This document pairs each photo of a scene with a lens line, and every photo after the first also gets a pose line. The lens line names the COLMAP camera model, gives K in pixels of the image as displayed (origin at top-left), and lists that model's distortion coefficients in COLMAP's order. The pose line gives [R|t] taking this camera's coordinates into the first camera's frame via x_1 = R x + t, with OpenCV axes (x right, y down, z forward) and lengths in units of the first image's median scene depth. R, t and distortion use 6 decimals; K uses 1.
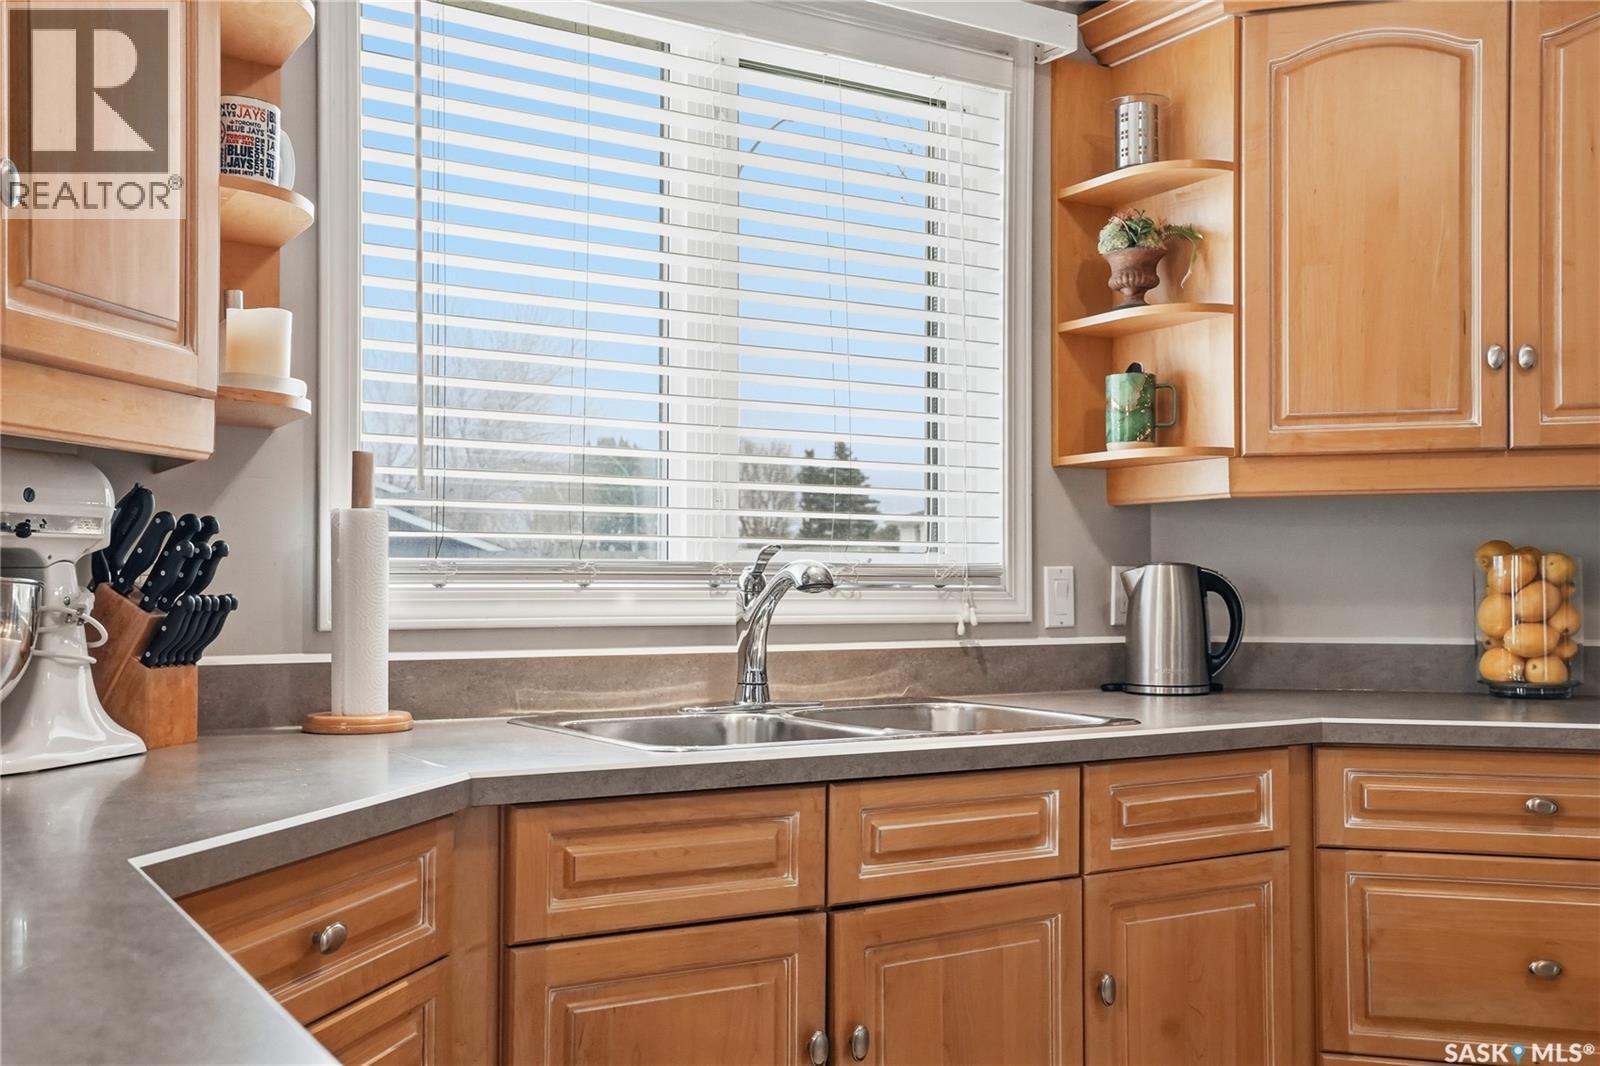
lens RADIAL K [[1581.2, 0, 830.4], [0, 1581.2, 557.9], [0, 0, 1]] dist [0.104140, 0.000000]
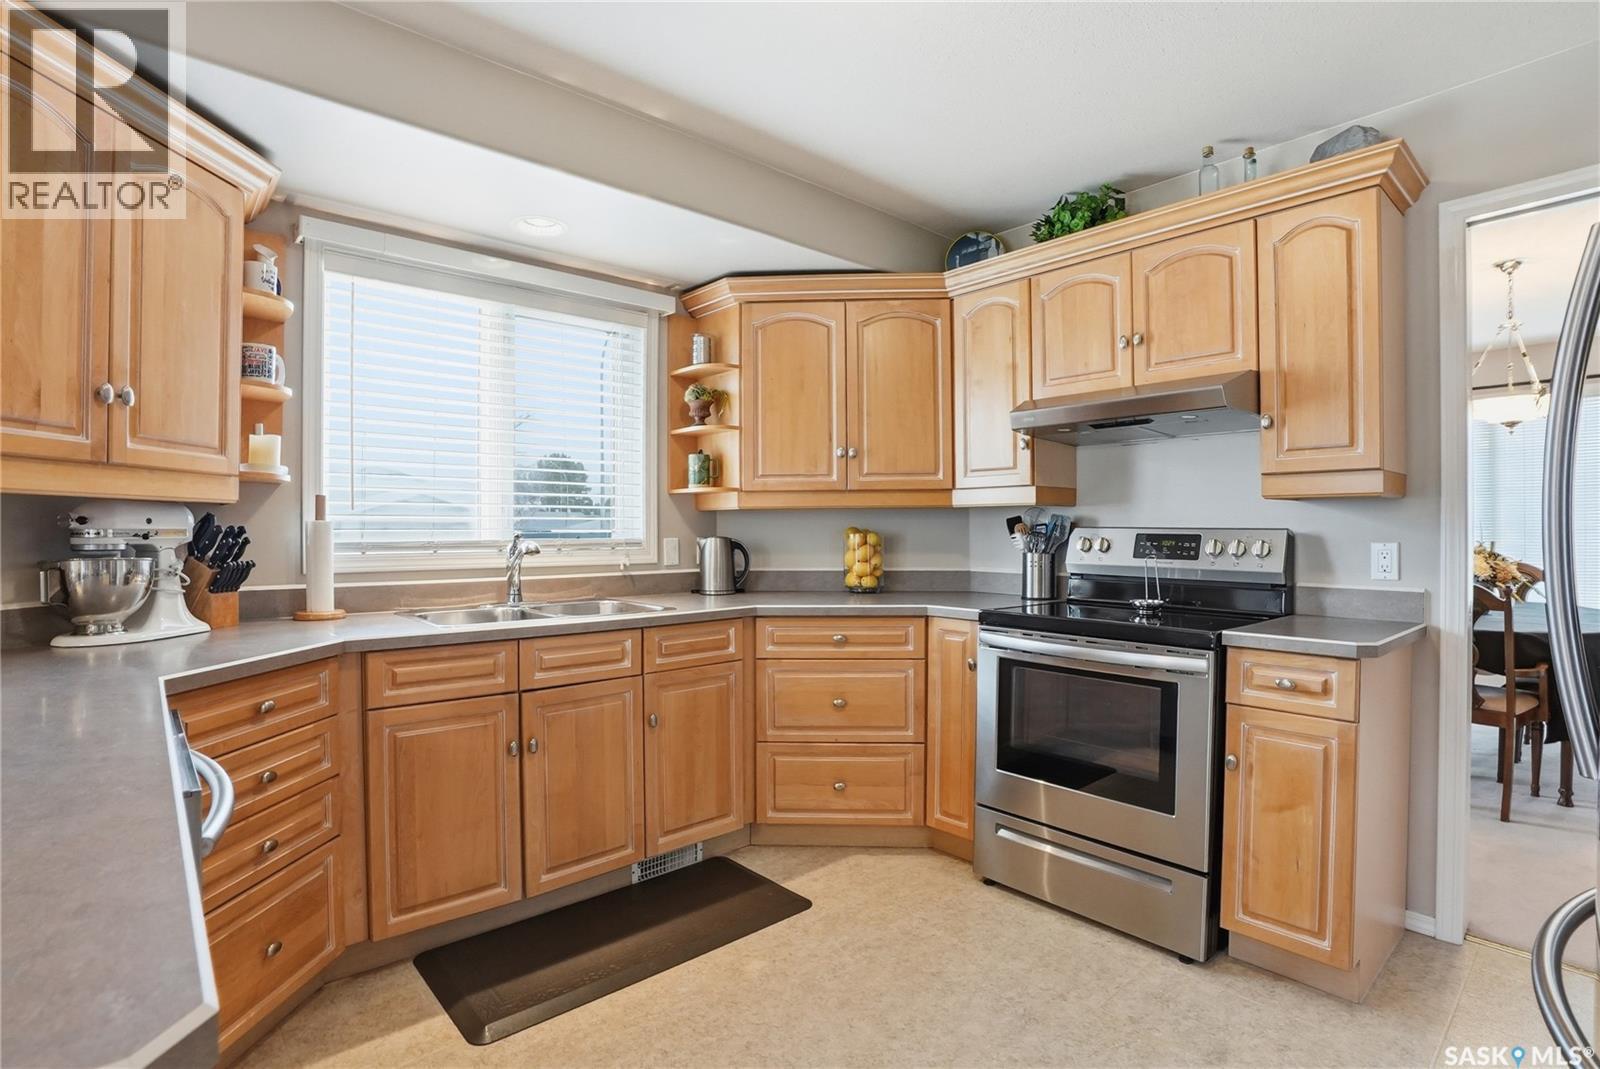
lens RADIAL K [[797.6, 0, 786.2], [0, 797.6, 530.1], [0, 0, 1]] dist [-0.011032, 0.002704]
pose [[0.990728, -0.003416, 0.135817, 0.189404], [0.000867, 0.999822, 0.018825, -0.034524], [-0.135857, -0.018533, 0.990555, -0.185415]]
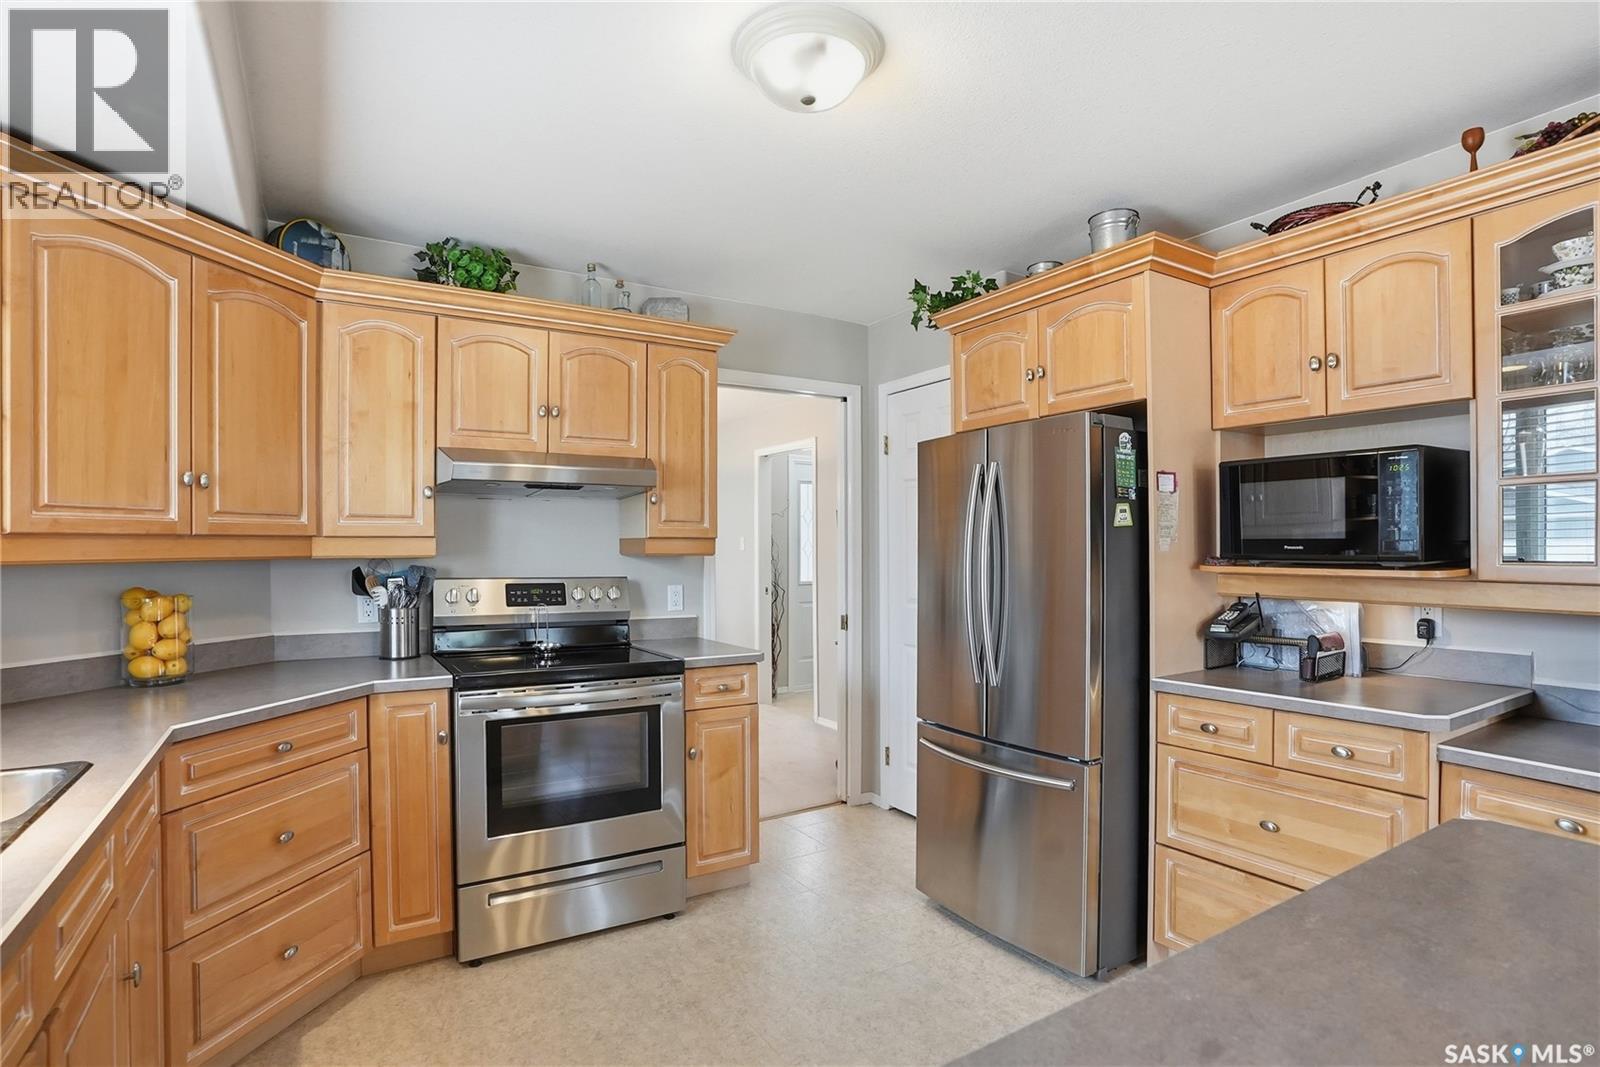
lens RADIAL K [[815.7, 0, 794.7], [0, 815.7, 547.8], [0, 0, 1]] dist [-0.022474, 0.000801]
pose [[0.044052, -0.002288, 0.999027, -0.406448], [-0.016683, 0.999856, 0.003025, -0.075301], [-0.998890, -0.016800, 0.044007, 0.398295]]
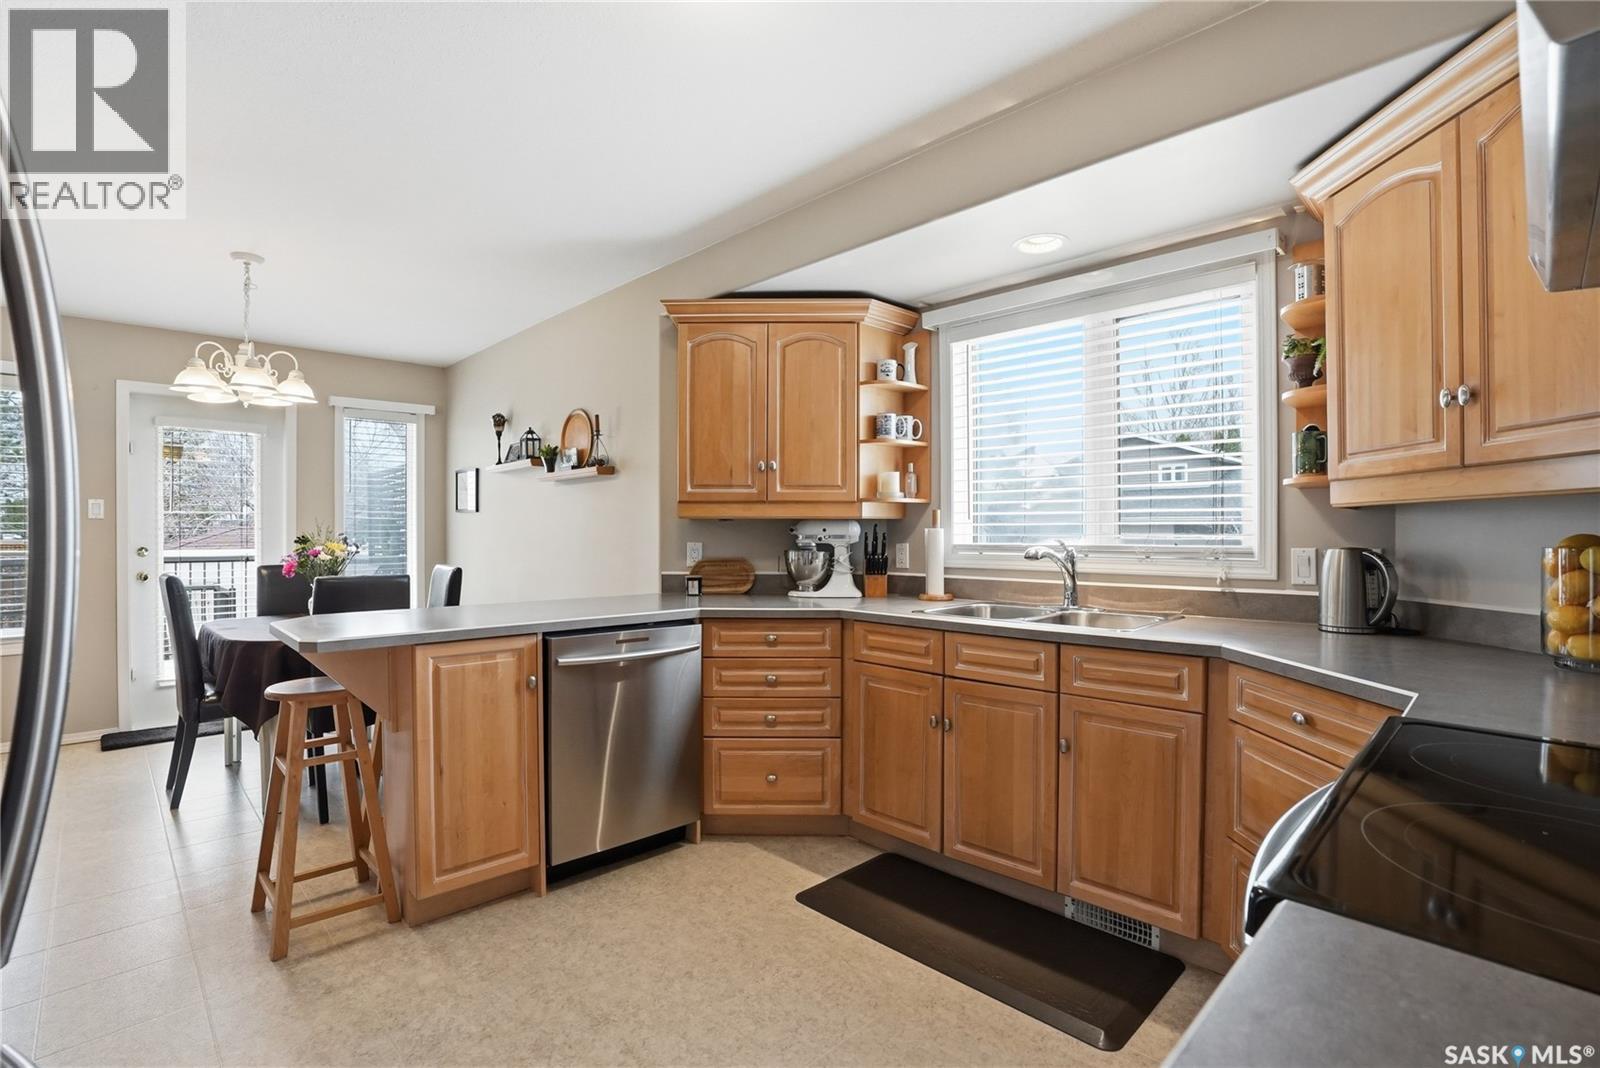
lens RADIAL K [[764.2, 0, 792.1], [0, 764.2, 528.8], [0, 0, 1]] dist [-0.002606, -0.000104]
pose [[0.207795, -0.004147, -0.978164, 1.015094], [0.021172, 0.999776, 0.000259, -0.033271], [0.977943, -0.020764, 0.207836, 0.383103]]
